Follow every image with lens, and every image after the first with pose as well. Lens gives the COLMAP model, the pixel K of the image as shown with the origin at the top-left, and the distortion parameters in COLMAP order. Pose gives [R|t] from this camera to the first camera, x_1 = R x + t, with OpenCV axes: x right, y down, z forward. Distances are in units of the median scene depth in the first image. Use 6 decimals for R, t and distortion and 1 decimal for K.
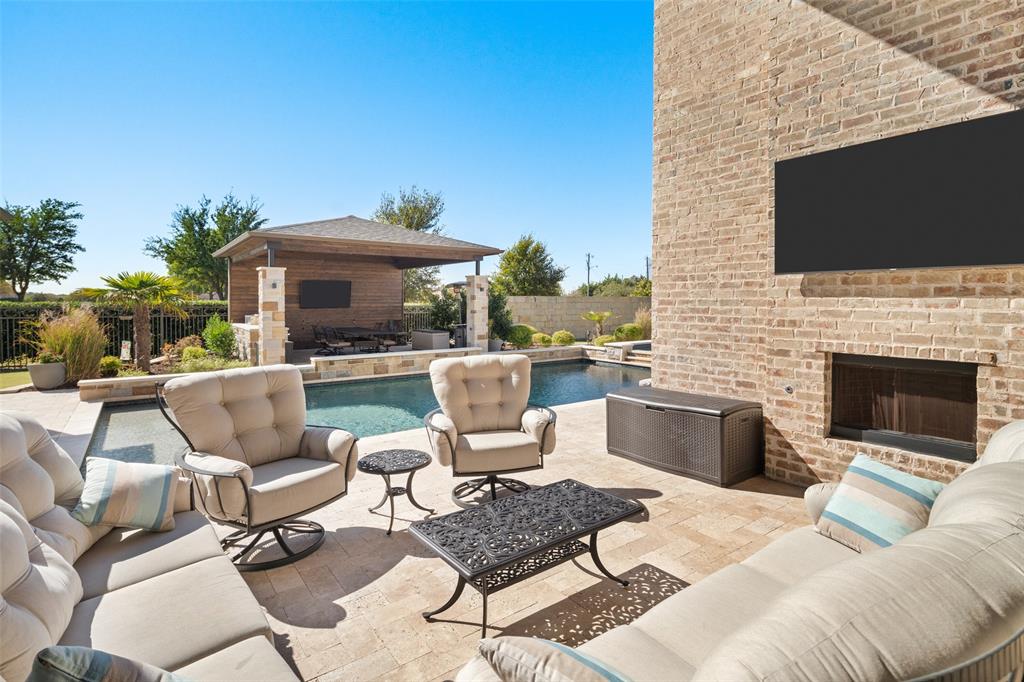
lens RADIAL K [[501.3, 0, 497.2], [0, 501.3, 340.0], [0, 0, 1]] dist [0.001304, 0.000050]
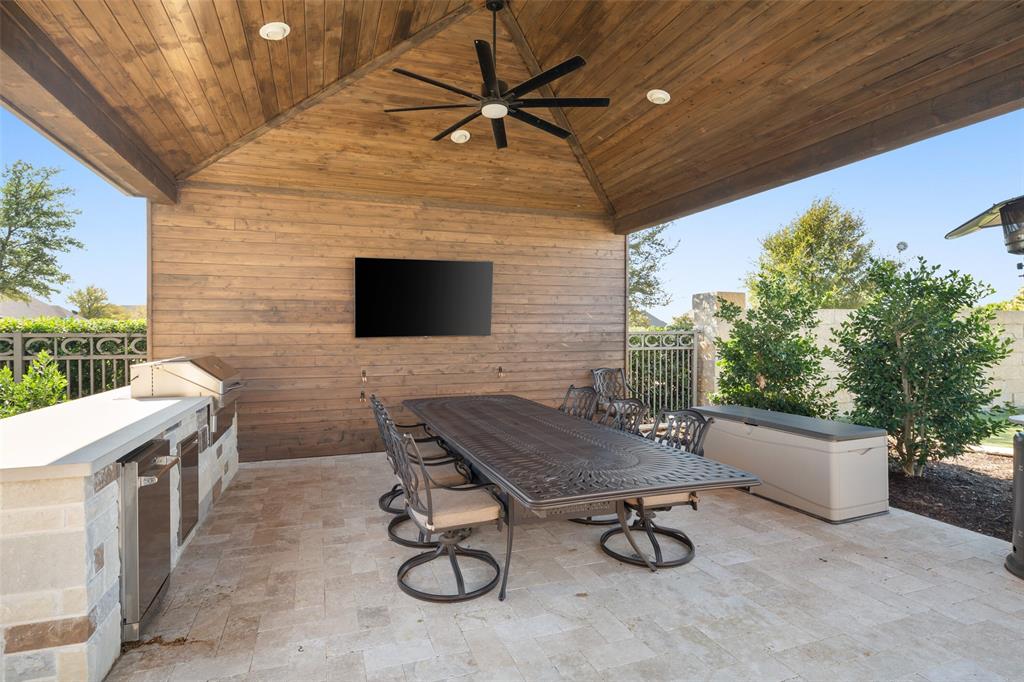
lens RADIAL K [[501.3, 0, 497.2], [0, 501.3, 340.0], [0, 0, 1]] dist [0.001304, 0.000050]
pose [[0.961668, -0.002561, -0.274206, -0.187088], [-0.014868, 0.997999, -0.061463, -0.038958], [0.273814, 0.063184, 0.959705, 0.647816]]
